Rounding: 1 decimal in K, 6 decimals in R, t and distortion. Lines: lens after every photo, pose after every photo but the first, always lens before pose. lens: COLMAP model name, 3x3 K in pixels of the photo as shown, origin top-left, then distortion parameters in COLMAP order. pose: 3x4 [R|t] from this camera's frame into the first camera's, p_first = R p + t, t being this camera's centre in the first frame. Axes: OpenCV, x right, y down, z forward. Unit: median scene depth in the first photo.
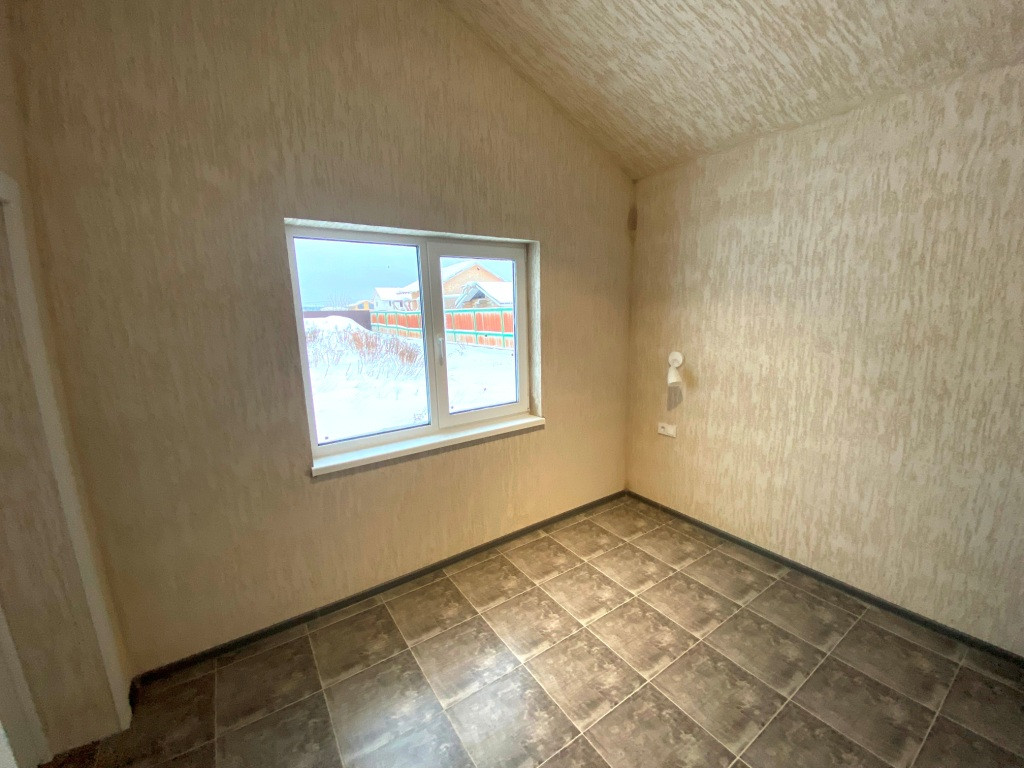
lens RADIAL K [[415.0, 0, 510.9], [0, 415.0, 382.5], [0, 0, 1]] dist [0.017295, -0.018031]
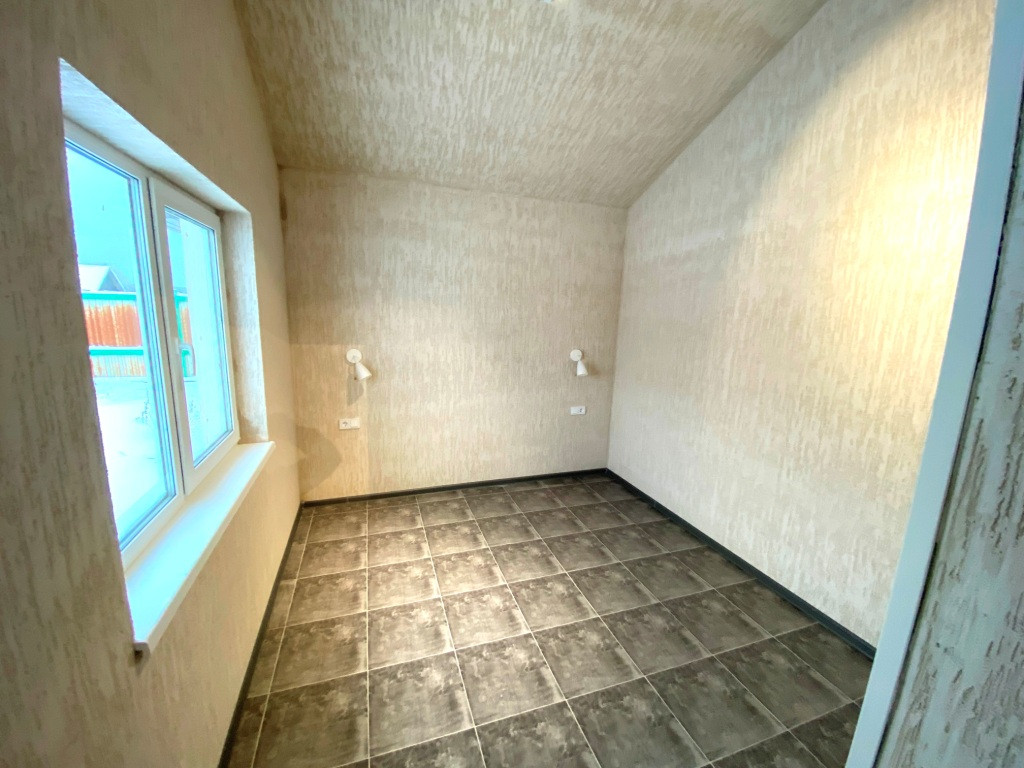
lens RADIAL K [[415.0, 0, 508.9], [0, 415.0, 382.6], [0, 0, 1]] dist [0.017295, -0.018031]
pose [[0.262085, -0.134590, 0.955613, -0.710712], [0.131402, 0.985982, 0.102829, -0.061154], [-0.956057, 0.098620, 0.276097, 0.437915]]
